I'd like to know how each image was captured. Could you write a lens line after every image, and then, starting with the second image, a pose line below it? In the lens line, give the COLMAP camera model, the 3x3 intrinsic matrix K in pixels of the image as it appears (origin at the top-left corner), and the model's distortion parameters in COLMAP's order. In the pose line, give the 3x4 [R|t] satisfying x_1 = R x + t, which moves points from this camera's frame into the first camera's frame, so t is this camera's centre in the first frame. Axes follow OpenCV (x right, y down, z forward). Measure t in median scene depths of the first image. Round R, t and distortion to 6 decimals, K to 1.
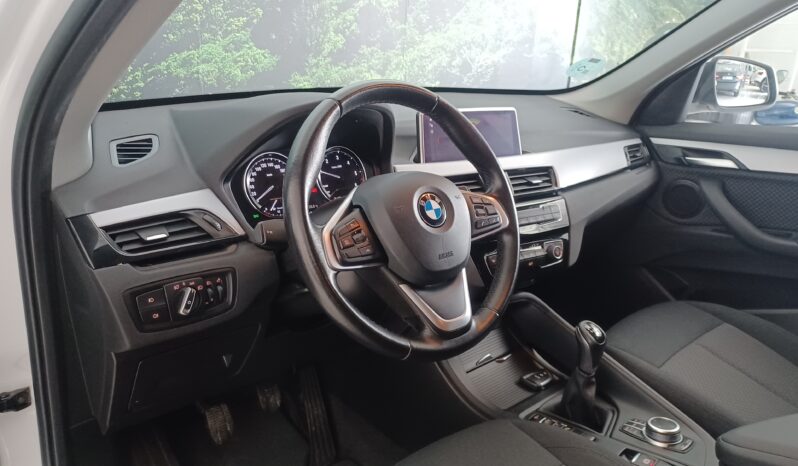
lens RADIAL K [[616.6, 0, 413.8], [0, 616.6, 246.1], [0, 0, 1]] dist [0.058927, -0.060599]
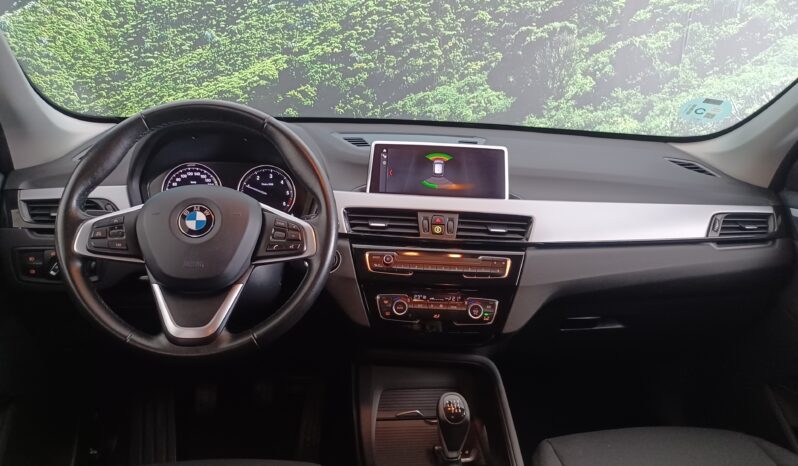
lens RADIAL K [[616.6, 0, 375.4], [0, 616.6, 243.0], [0, 0, 1]] dist [0.058927, -0.060599]
pose [[0.814424, 0.151167, -0.560234, 0.210164], [-0.193092, 0.981050, -0.015986, -0.015144], [0.547201, 0.121196, 0.828180, 0.071412]]
